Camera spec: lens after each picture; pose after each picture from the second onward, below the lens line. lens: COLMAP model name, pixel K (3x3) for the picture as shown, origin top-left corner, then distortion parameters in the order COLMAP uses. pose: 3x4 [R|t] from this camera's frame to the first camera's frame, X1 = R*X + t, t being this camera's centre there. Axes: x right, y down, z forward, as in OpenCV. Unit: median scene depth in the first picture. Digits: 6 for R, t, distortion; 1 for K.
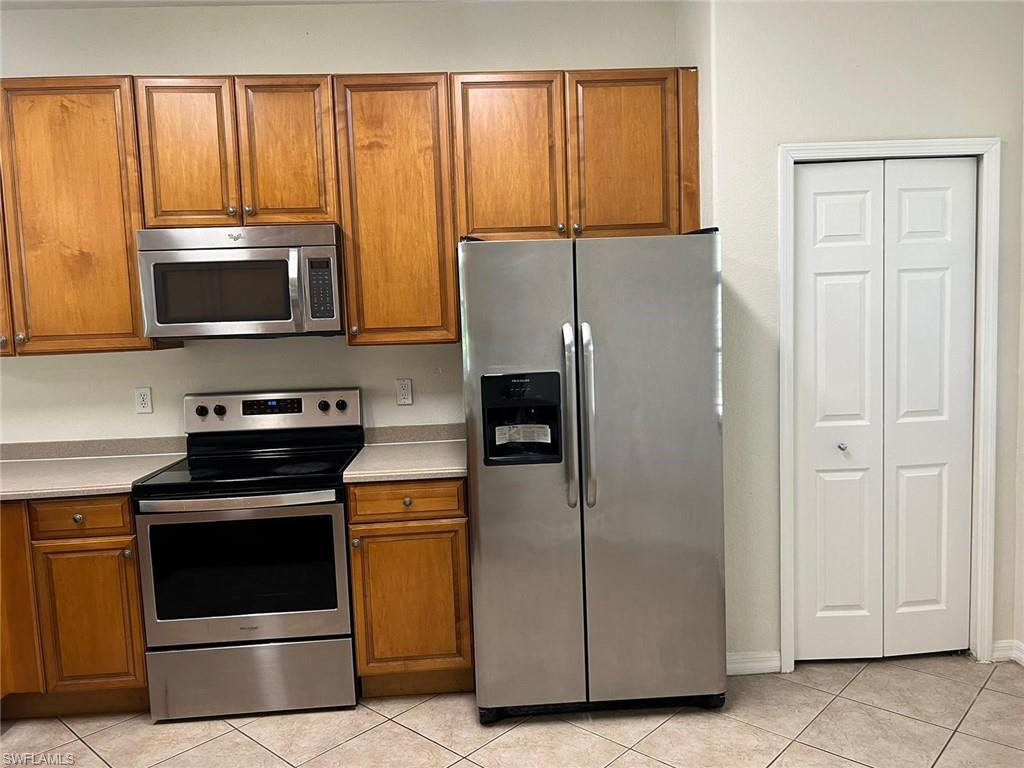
lens RADIAL K [[767.4, 0, 513.5], [0, 767.4, 386.7], [0, 0, 1]] dist [0.062591, -0.073992]
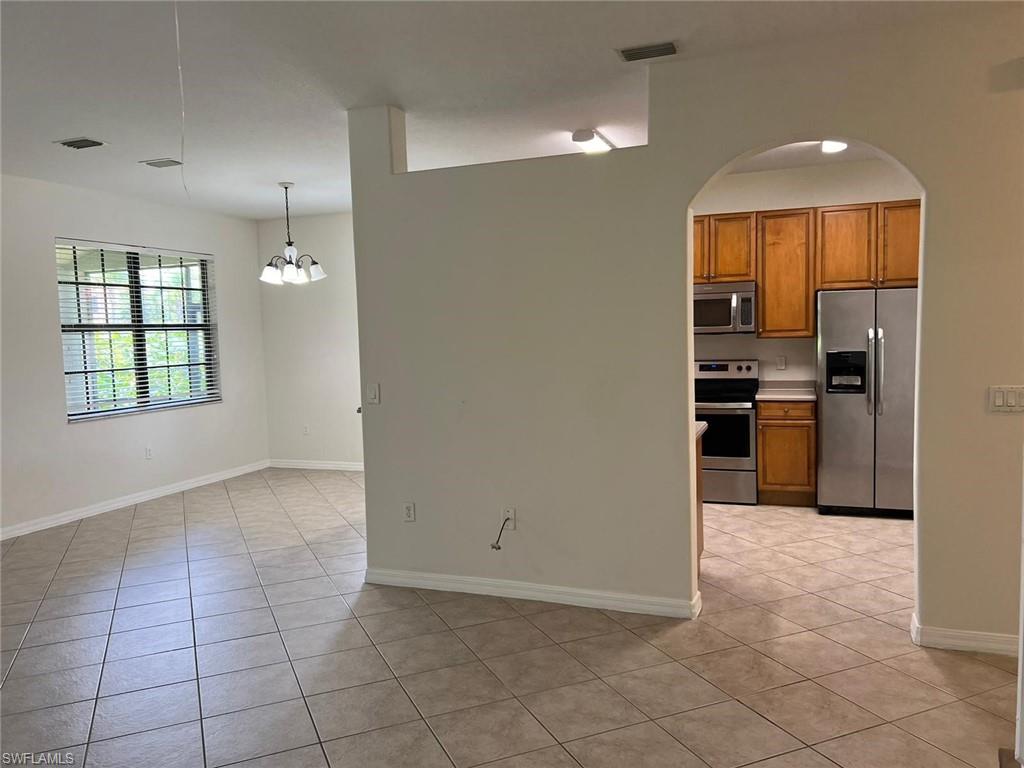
lens RADIAL K [[768.1, 0, 507.6], [0, 768.1, 381.4], [0, 0, 1]] dist [0.060051, -0.069323]
pose [[0.914340, 0.039746, -0.402991, 0.017762], [-0.043181, 0.999067, 0.000563, 0.095267], [0.402637, 0.016887, 0.915204, -1.238793]]
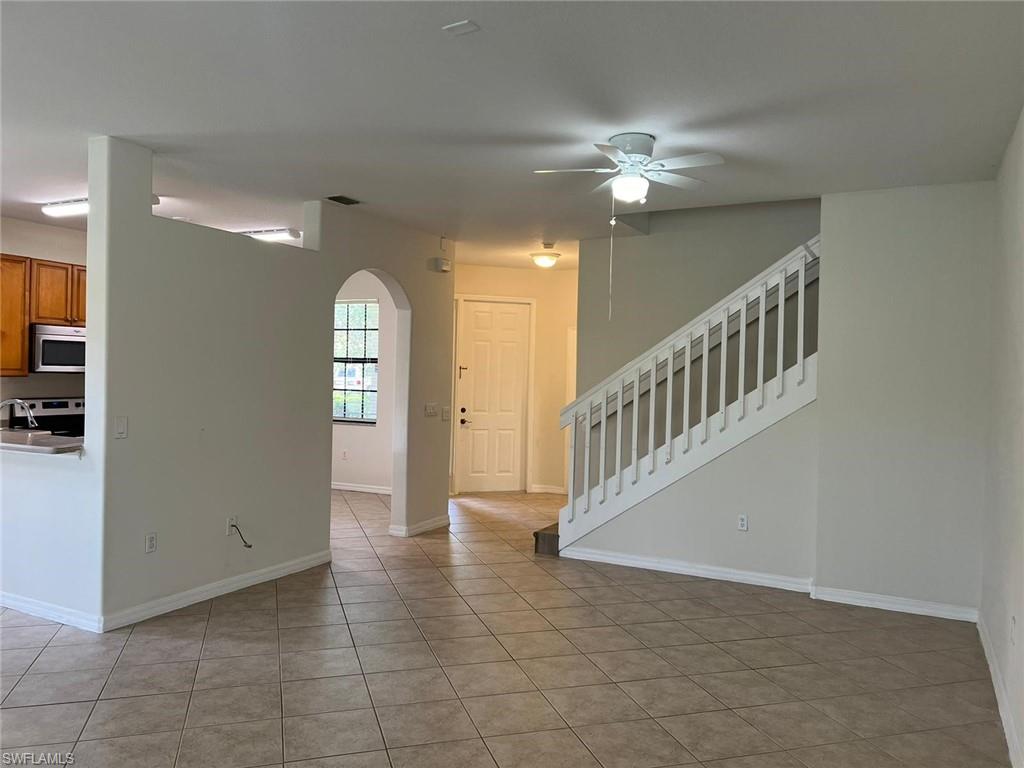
lens RADIAL K [[768.1, 0, 507.6], [0, 768.1, 381.4], [0, 0, 1]] dist [0.060051, -0.069323]
pose [[0.502483, 0.037490, 0.863774, -1.743367], [0.036439, 0.997253, -0.064481, 0.164384], [-0.863819, 0.063875, 0.499736, -1.340143]]
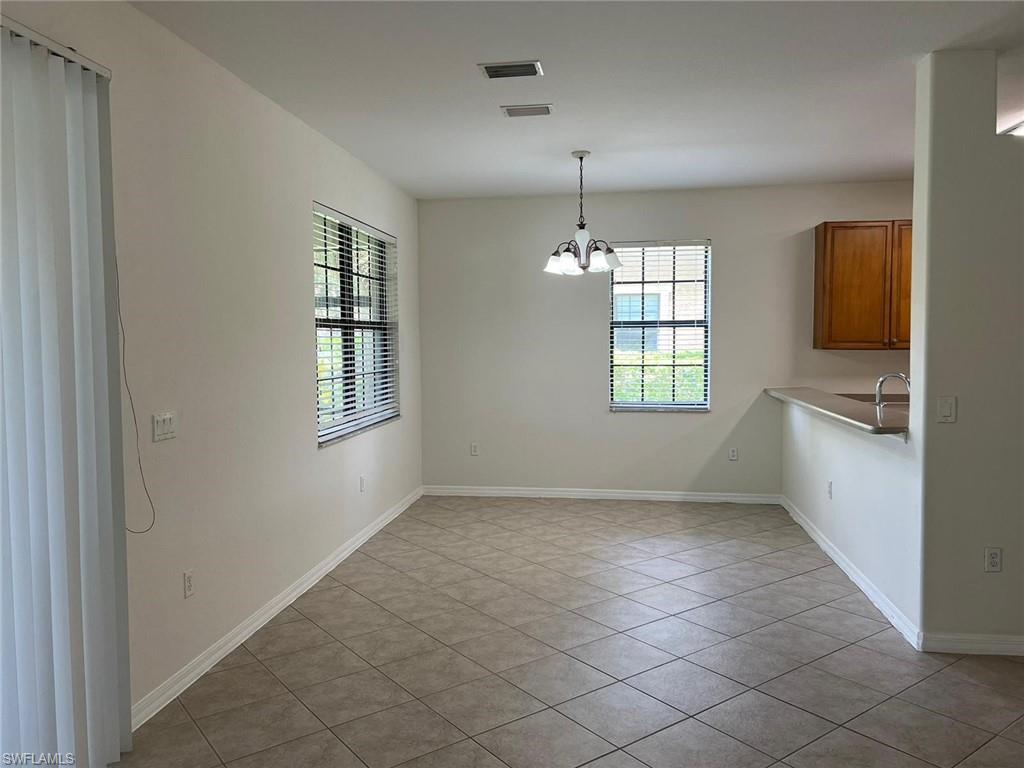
lens RADIAL K [[774.6, 0, 509.7], [0, 774.6, 378.9], [0, 0, 1]] dist [0.132872, -0.112918]
pose [[0.984474, 0.040183, -0.170867, -1.297391], [-0.045706, 0.998548, -0.028513, 0.148911], [0.169474, 0.035880, 0.984881, -1.298510]]
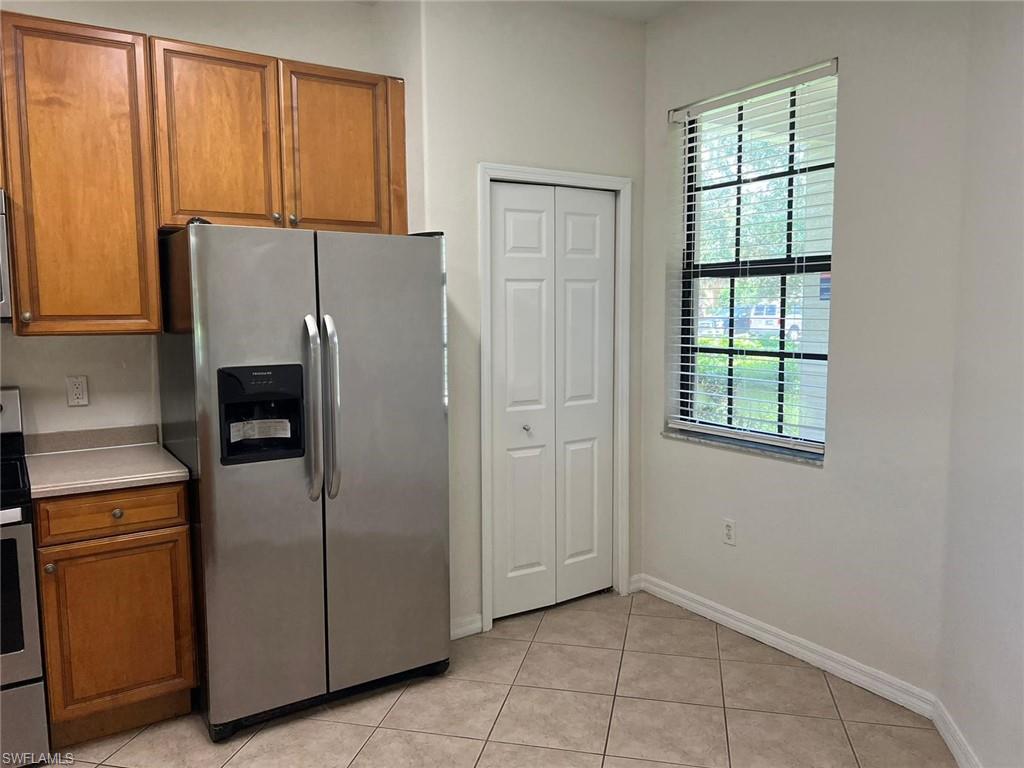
lens RADIAL K [[768.1, 0, 507.6], [0, 768.1, 381.4], [0, 0, 1]] dist [0.060051, -0.069323]
pose [[0.868840, -0.016822, 0.494808, -0.177548], [0.019725, 0.999805, -0.000645, 0.007461], [-0.494701, 0.010320, 0.869002, 0.006345]]
